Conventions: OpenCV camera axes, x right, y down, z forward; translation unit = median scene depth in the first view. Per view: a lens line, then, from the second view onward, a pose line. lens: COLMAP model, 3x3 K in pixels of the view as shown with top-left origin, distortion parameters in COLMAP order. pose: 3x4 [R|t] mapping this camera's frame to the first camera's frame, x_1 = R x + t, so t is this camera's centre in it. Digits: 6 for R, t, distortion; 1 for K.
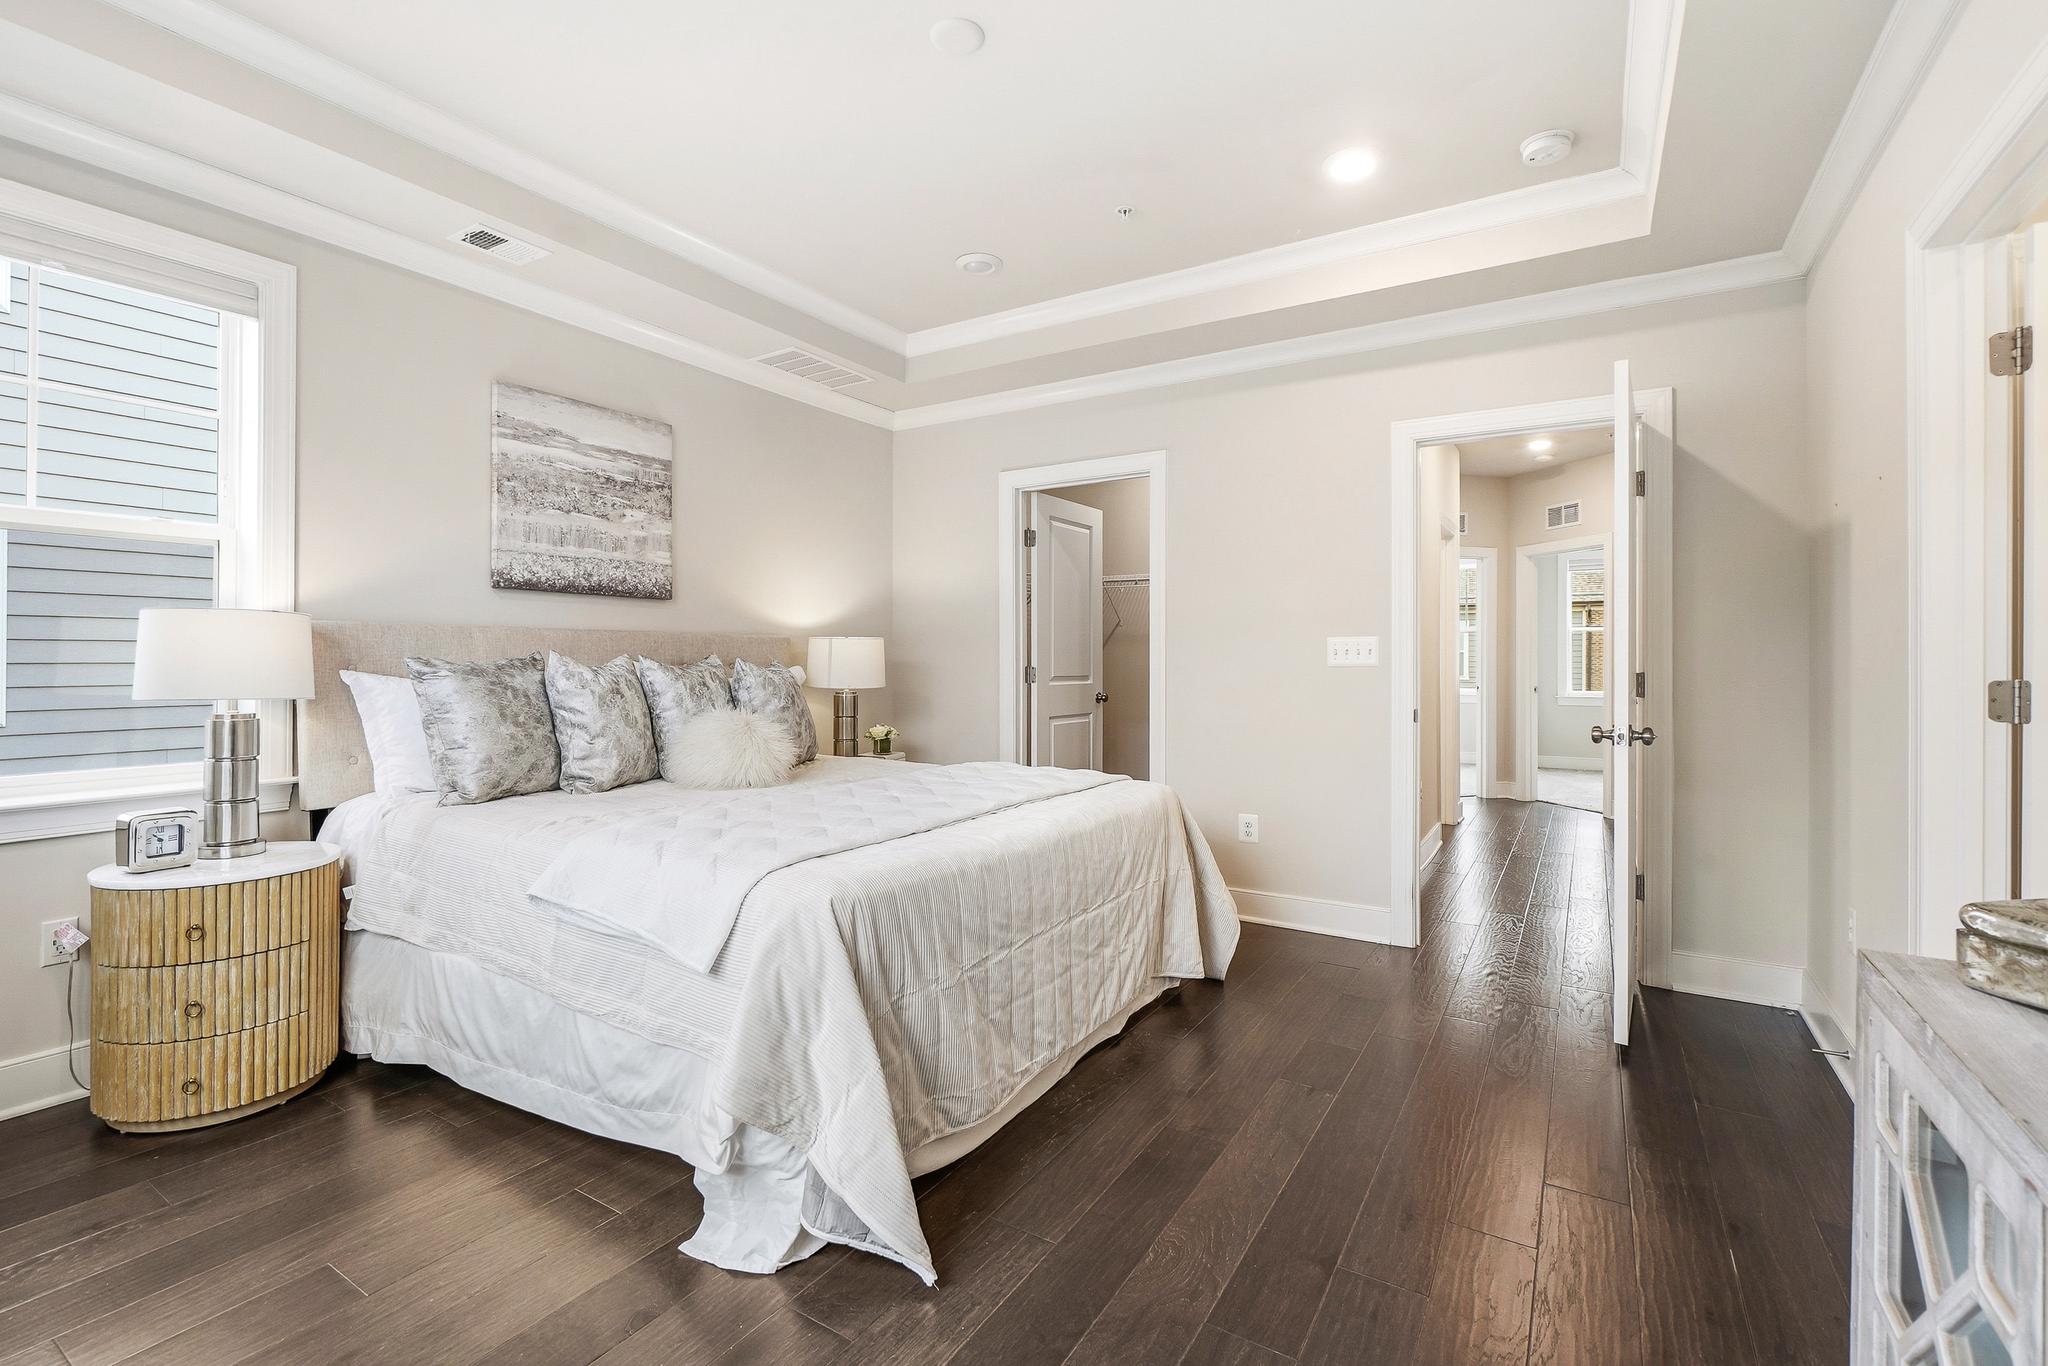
lens RADIAL K [[905.1, 0, 993.3], [0, 905.1, 663.6], [0, 0, 1]] dist [-0.003921, -0.002363]
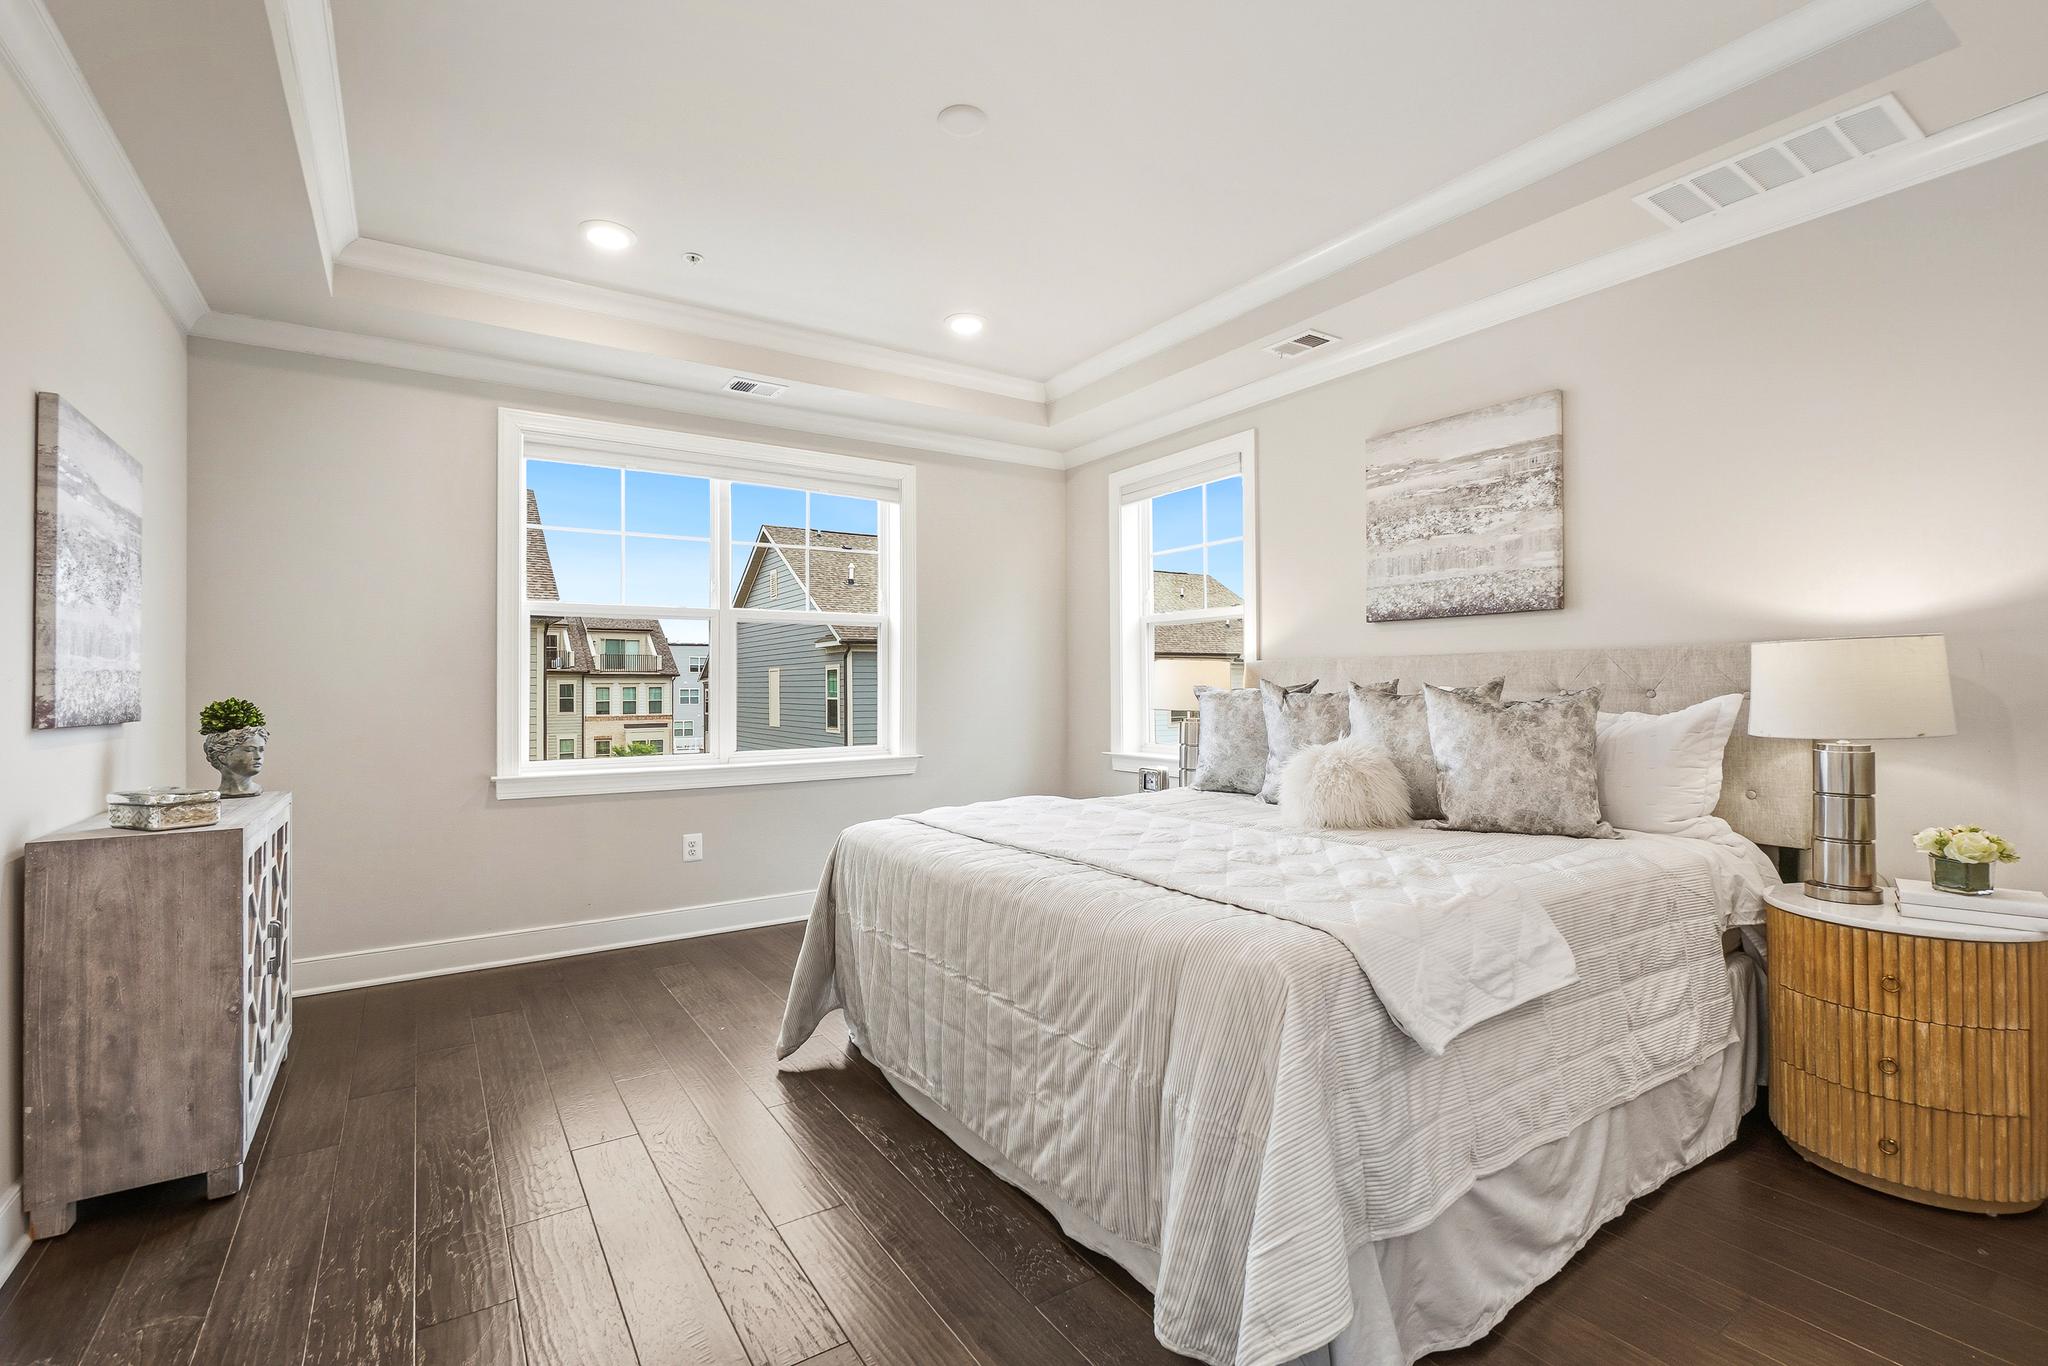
lens RADIAL K [[905.1, 0, 1017.6], [0, 905.1, 682.7], [0, 0, 1]] dist [-0.003921, -0.002363]
pose [[-0.395765, -0.009210, -0.918306, 0.597247], [-0.002228, 0.999956, -0.009069, 0.001589], [0.918349, -0.001544, -0.395768, 0.949829]]
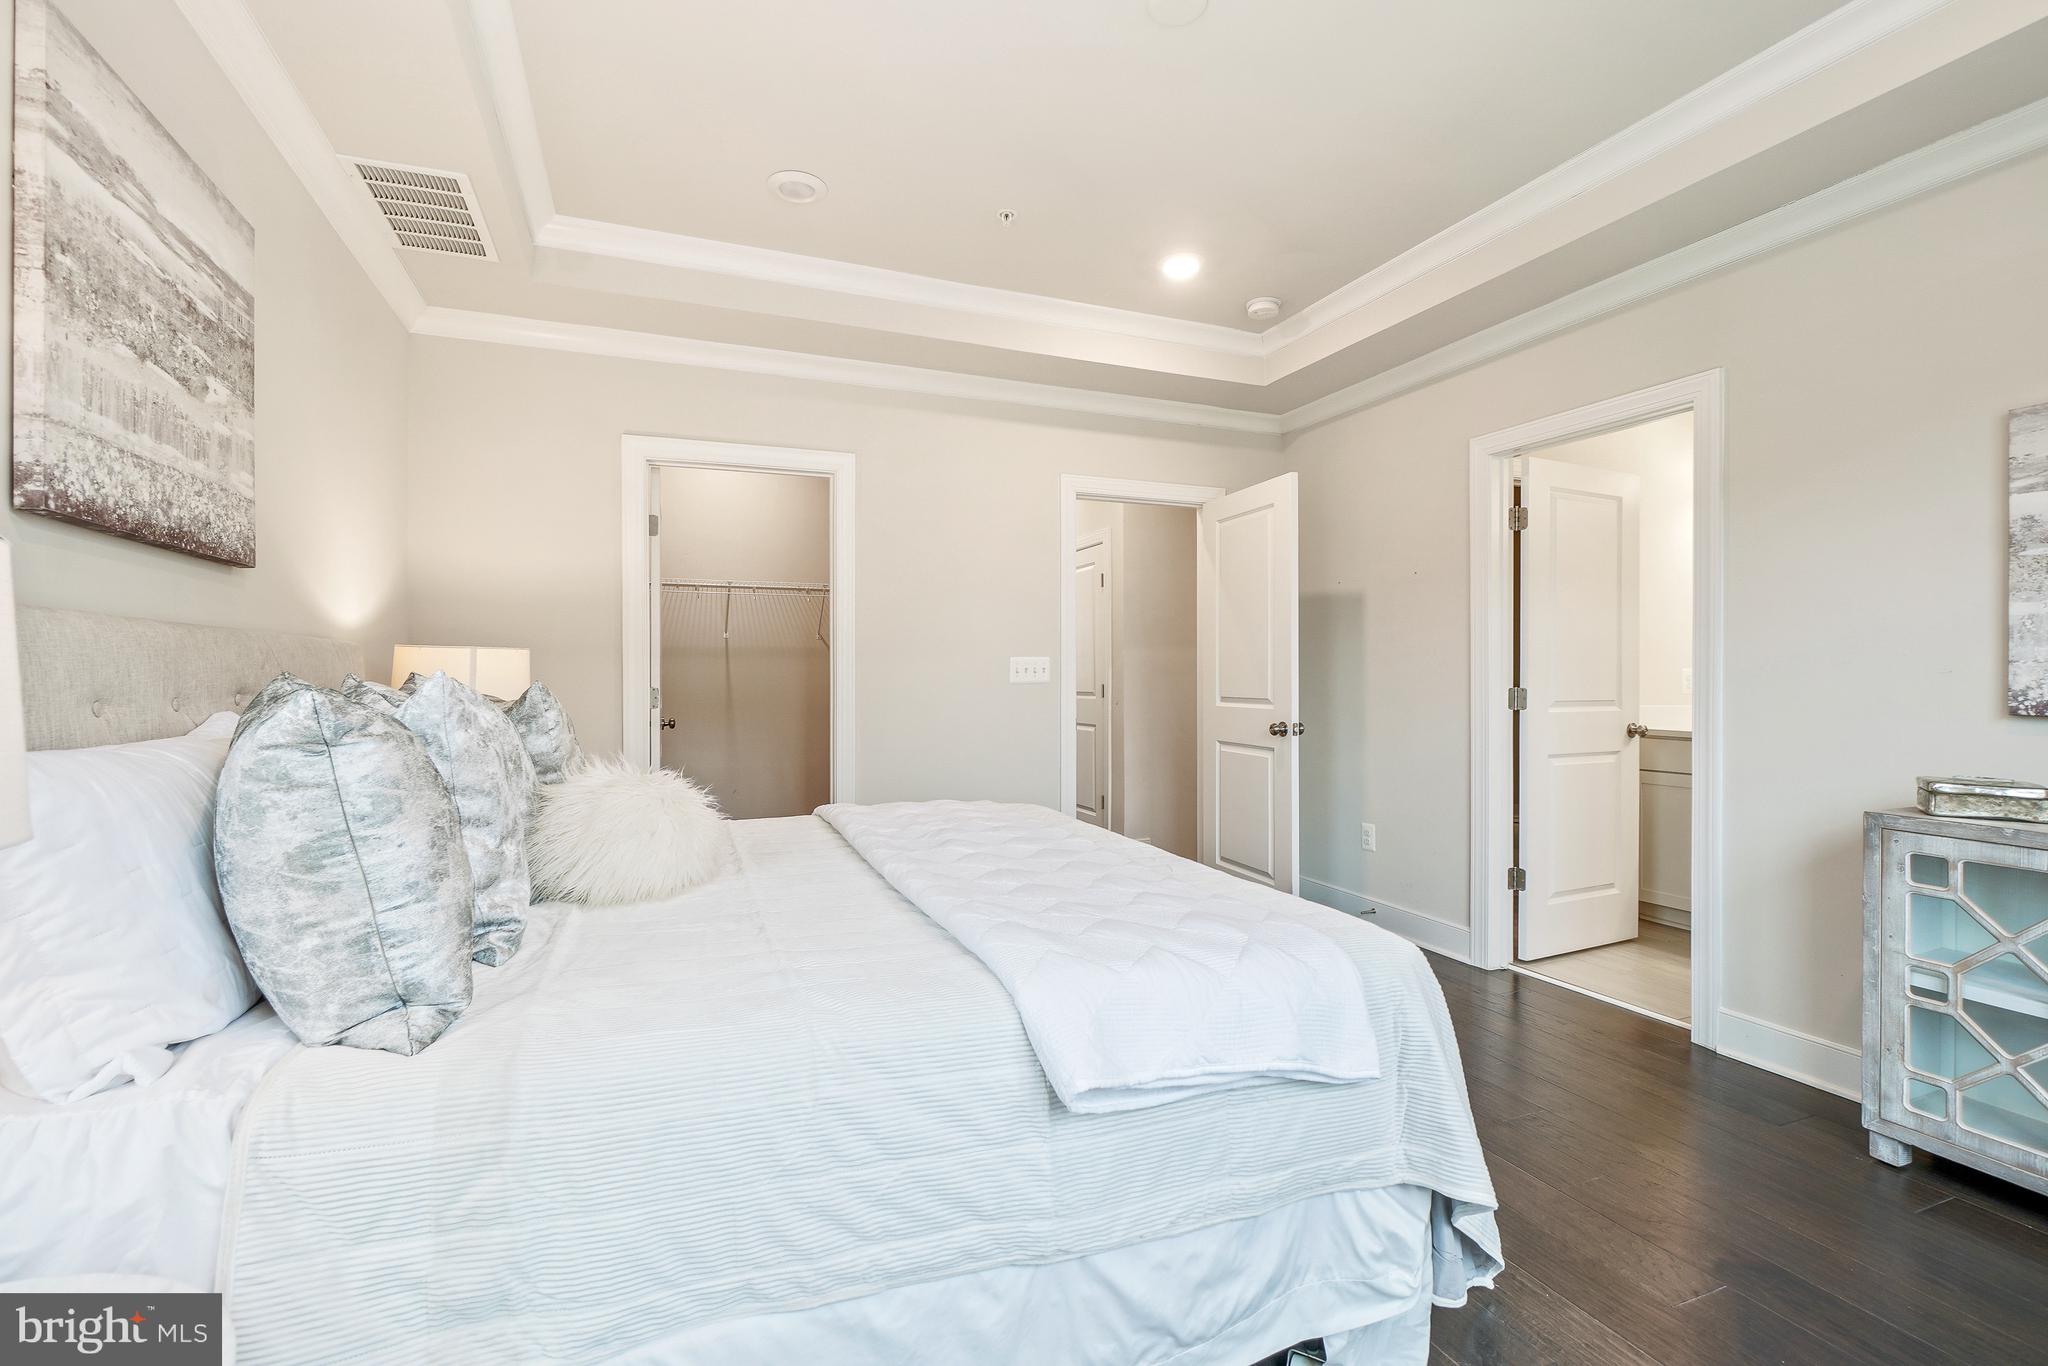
lens RADIAL K [[905.1, 0, 1005.6], [0, 905.1, 673.2], [0, 0, 1]] dist [-0.003921, -0.002363]
pose [[0.585600, -0.002417, 0.810596, -0.563944], [0.005251, 0.999986, -0.000811, -0.009043], [-0.810583, 0.004731, 0.585605, 0.384547]]
